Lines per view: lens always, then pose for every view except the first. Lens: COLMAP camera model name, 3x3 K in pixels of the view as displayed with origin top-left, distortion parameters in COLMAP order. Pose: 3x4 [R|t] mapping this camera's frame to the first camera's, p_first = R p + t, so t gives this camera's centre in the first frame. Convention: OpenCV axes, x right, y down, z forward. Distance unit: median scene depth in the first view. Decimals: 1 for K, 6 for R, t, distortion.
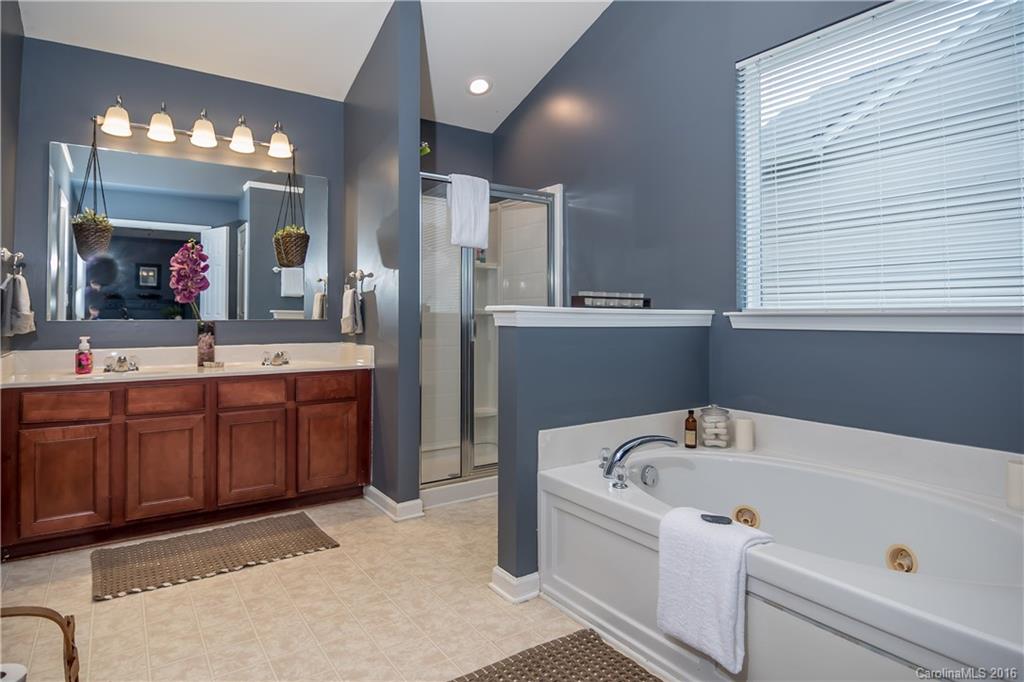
lens RADIAL K [[563.6, 0, 513.0], [0, 563.6, 307.7], [0, 0, 1]] dist [-0.019202, -0.000528]
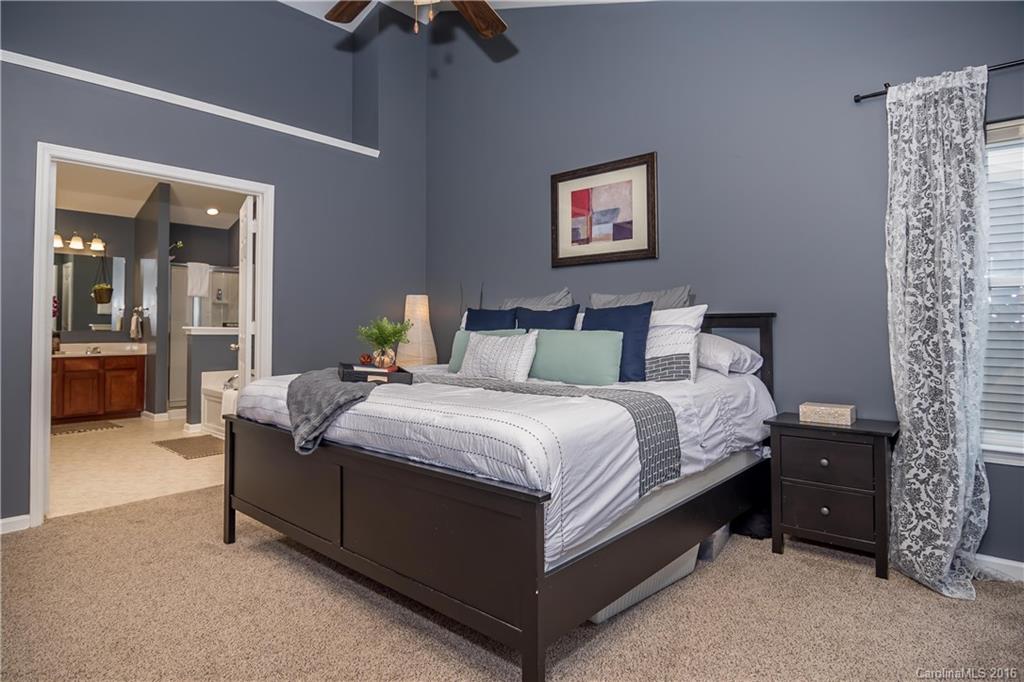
lens RADIAL K [[563.6, 0, 513.0], [0, 563.6, 307.7], [0, 0, 1]] dist [-0.019202, -0.000528]
pose [[0.968021, 0.011228, 0.250617, 0.530783], [-0.008715, 0.999900, -0.011136, -0.053010], [-0.250717, 0.008596, 0.968022, -1.311470]]
